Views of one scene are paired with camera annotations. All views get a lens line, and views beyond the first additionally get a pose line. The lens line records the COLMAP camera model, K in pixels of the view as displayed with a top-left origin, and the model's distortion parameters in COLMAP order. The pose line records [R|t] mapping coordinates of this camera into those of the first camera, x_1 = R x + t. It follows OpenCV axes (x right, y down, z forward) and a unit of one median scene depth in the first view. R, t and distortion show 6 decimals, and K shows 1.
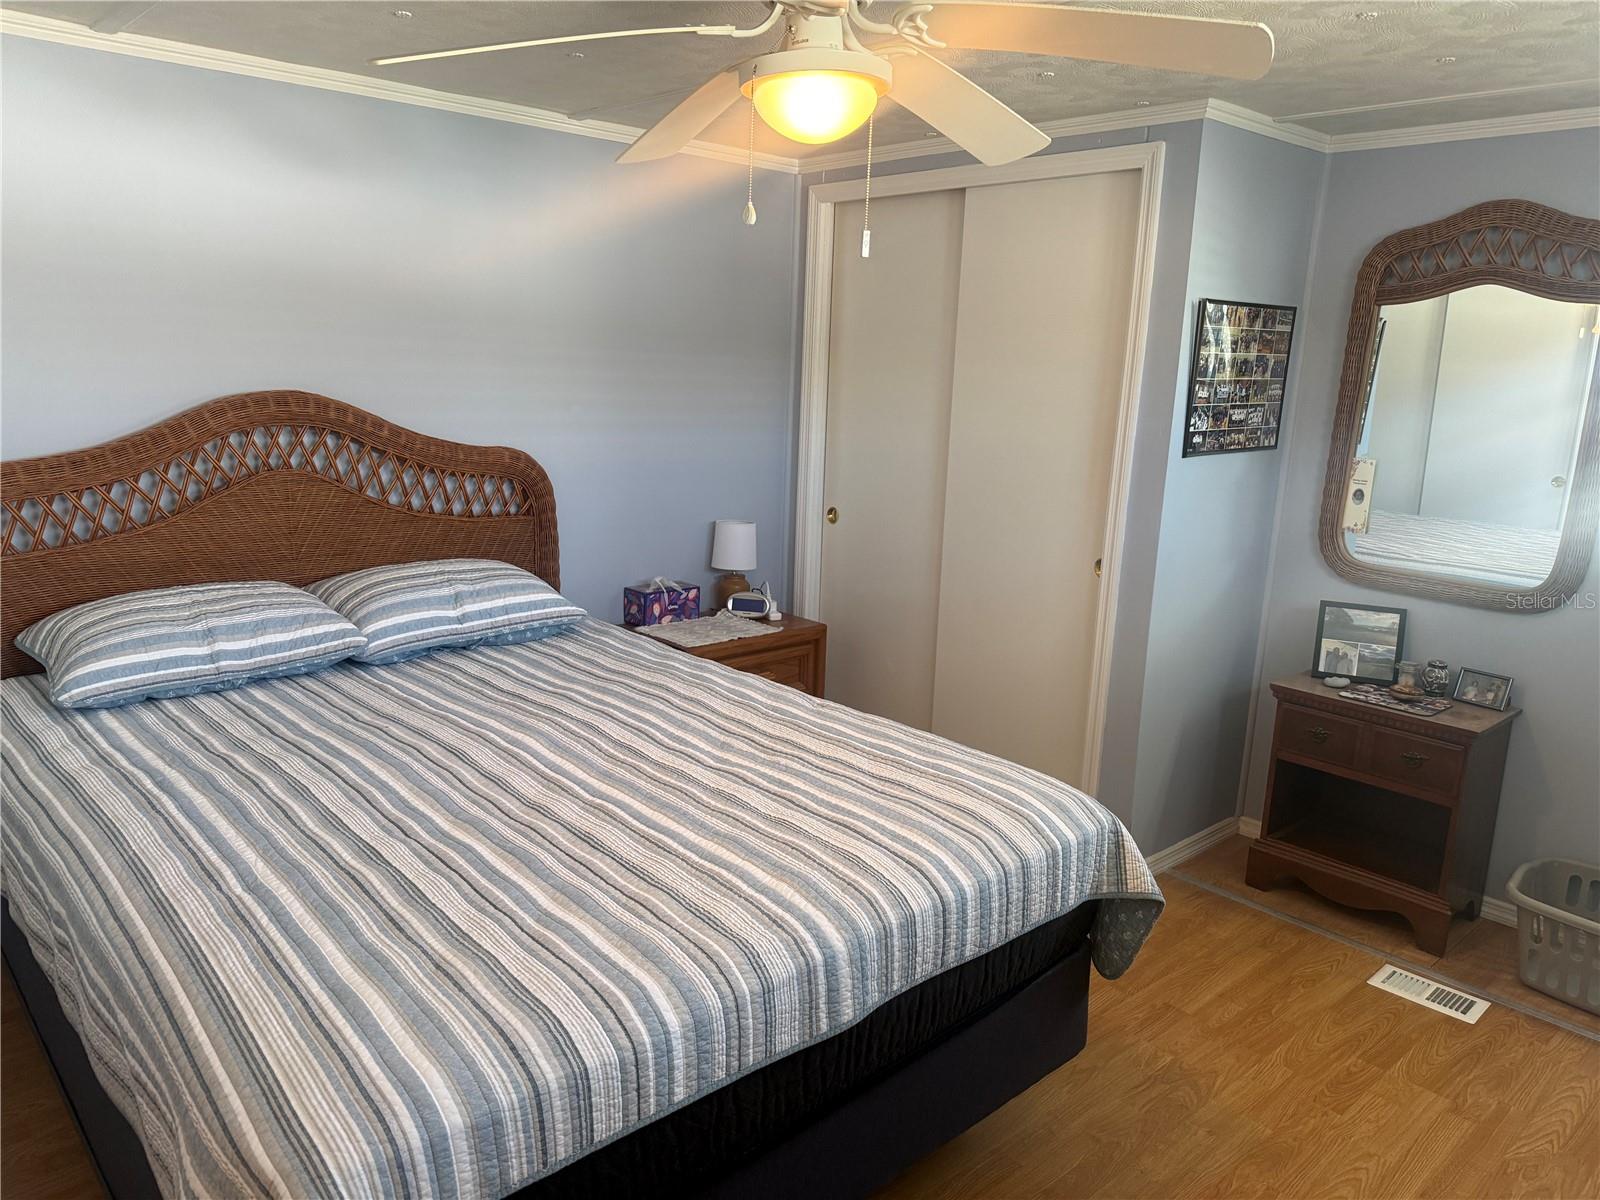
lens RADIAL K [[1110.4, 0, 791.7], [0, 1110.4, 595.3], [0, 0, 1]] dist [0.035267, -0.000354]
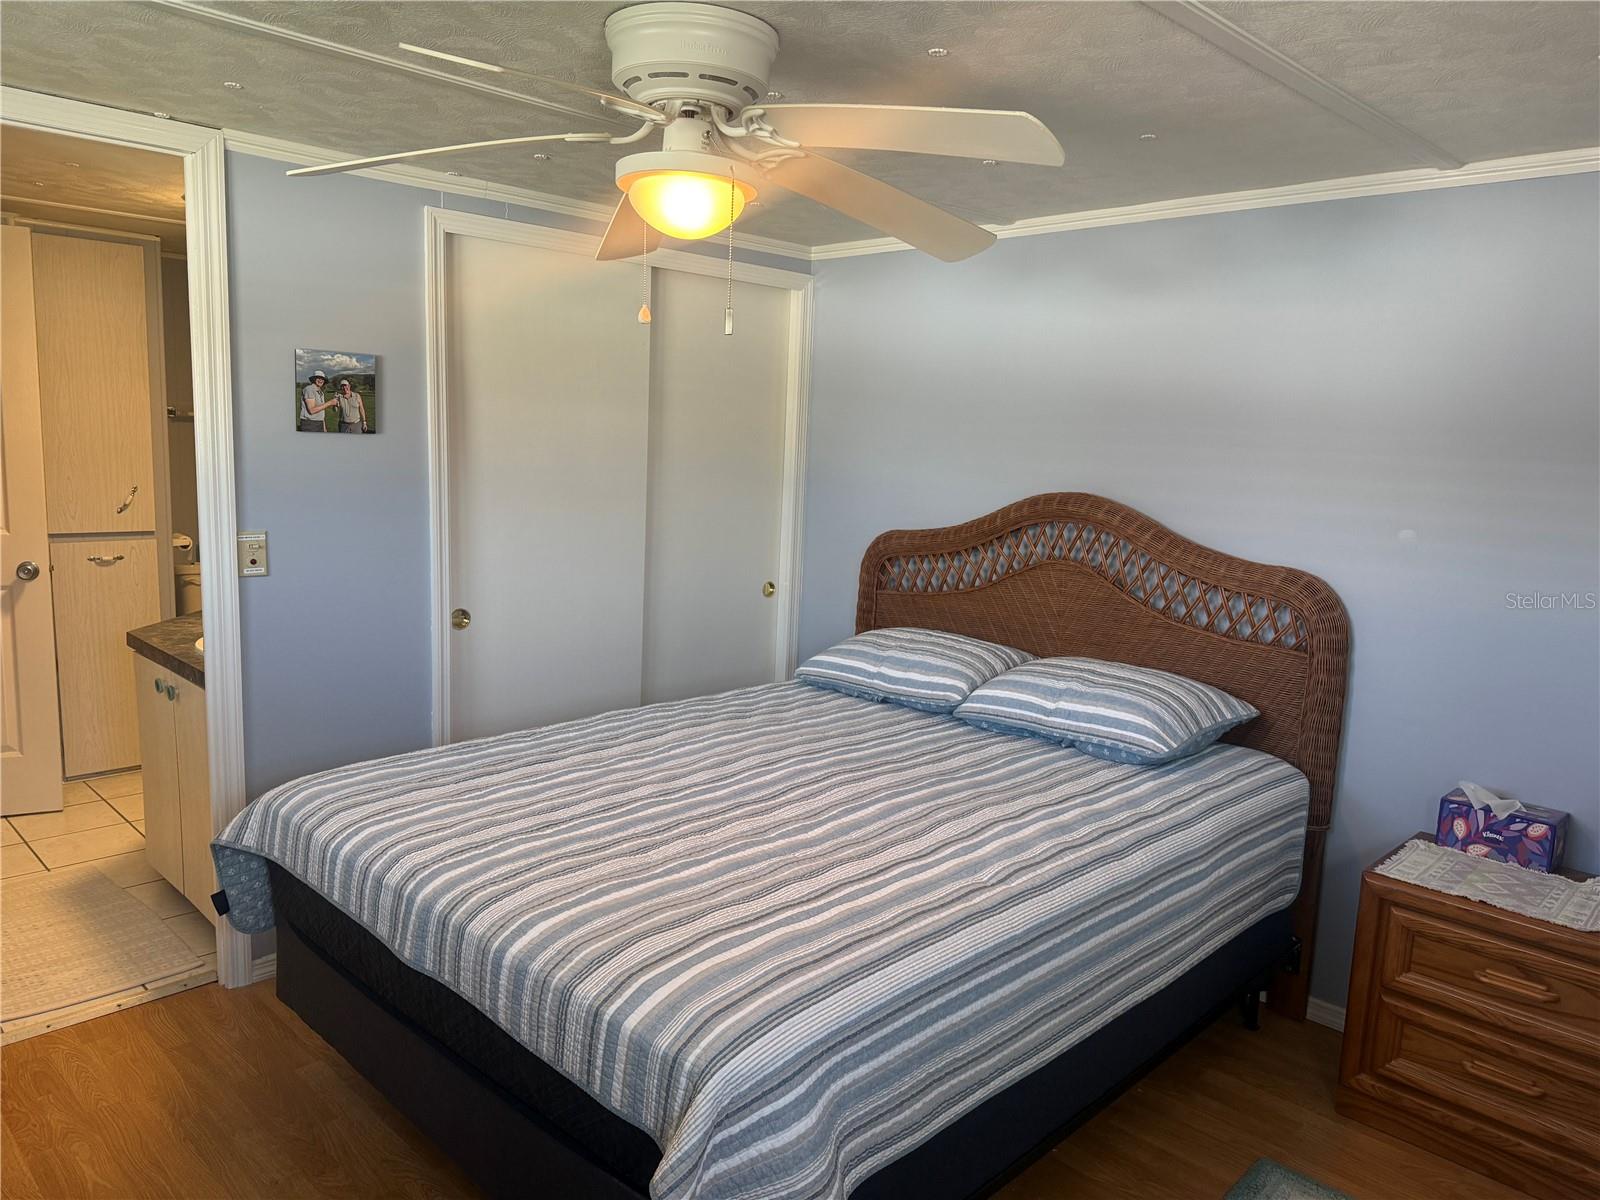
lens RADIAL K [[1110.4, 0, 790.6], [0, 1110.4, 592.3], [0, 0, 1]] dist [0.035267, -0.000354]
pose [[0.055034, 0.121366, -0.991081, 0.651359], [-0.231570, 0.967073, 0.105567, -0.130233], [0.971260, 0.223695, 0.081326, 0.616842]]
